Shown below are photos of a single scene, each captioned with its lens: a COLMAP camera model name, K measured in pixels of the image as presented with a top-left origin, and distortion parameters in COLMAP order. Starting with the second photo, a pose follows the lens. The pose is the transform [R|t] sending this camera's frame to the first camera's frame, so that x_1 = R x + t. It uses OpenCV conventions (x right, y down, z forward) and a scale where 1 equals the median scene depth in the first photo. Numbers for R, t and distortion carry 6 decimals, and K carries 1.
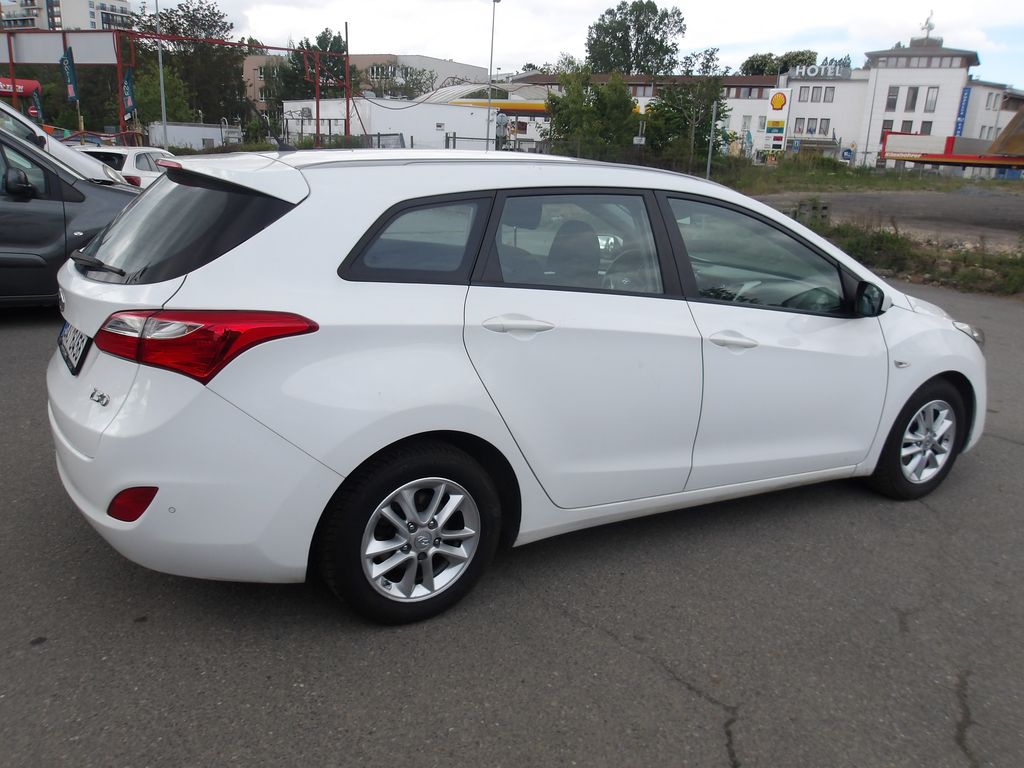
lens RADIAL K [[872.8, 0, 506.5], [0, 872.8, 386.1], [0, 0, 1]] dist [-0.016716, 0.019211]
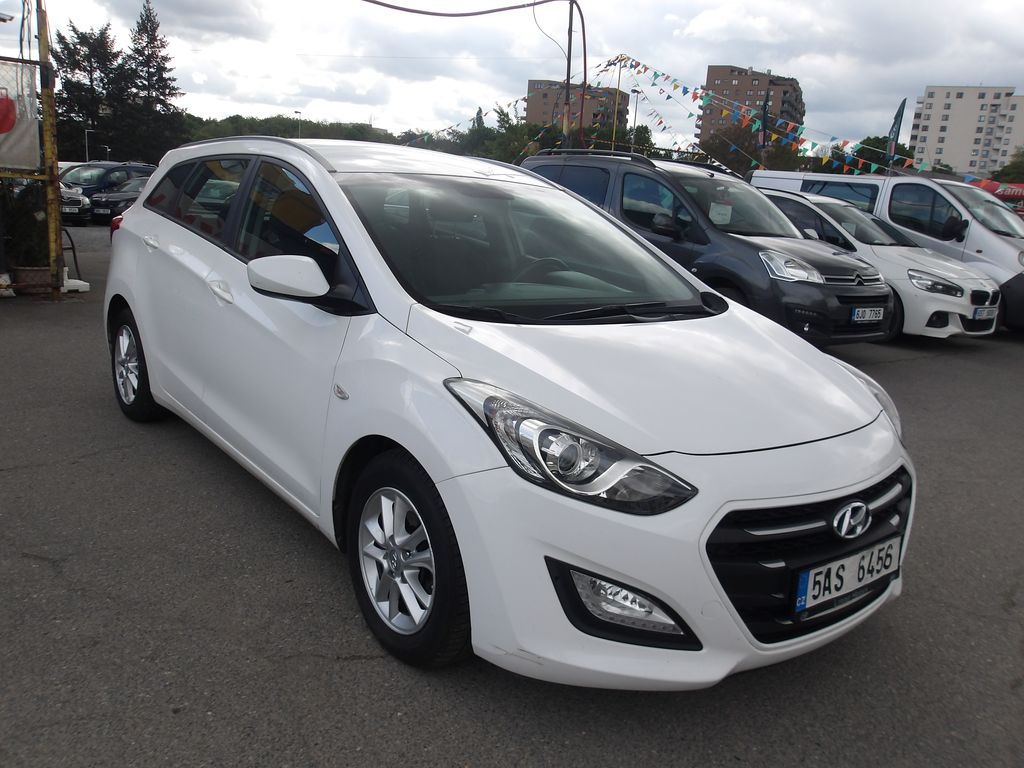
lens RADIAL K [[872.8, 0, 506.5], [0, 872.8, 386.1], [0, 0, 1]] dist [-0.016716, 0.019211]
pose [[0.128881, 0.172235, -0.976588, 1.318217], [-0.320336, 0.939236, 0.123372, -0.180565], [0.938496, 0.296936, 0.176223, 1.155039]]
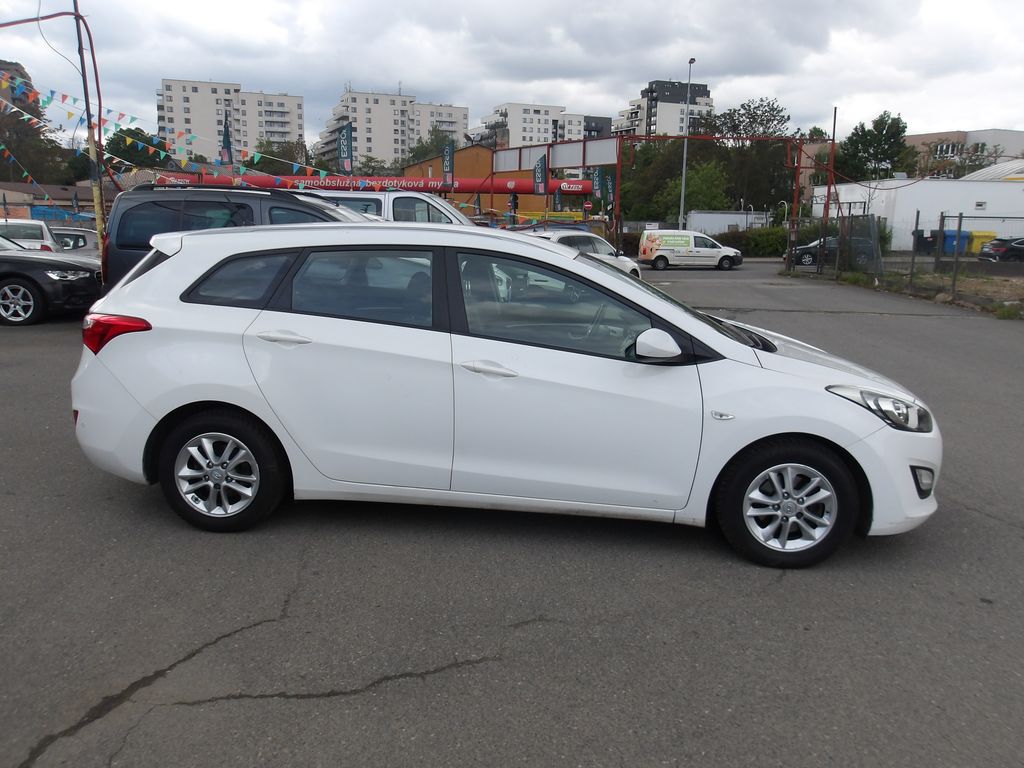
lens RADIAL K [[872.8, 0, 506.5], [0, 872.8, 386.1], [0, 0, 1]] dist [-0.016716, 0.019211]
pose [[0.807790, 0.077013, -0.584417, 0.974000], [-0.132028, 0.989879, -0.052047, 0.030125], [0.574494, 0.119203, 0.809782, 0.040534]]
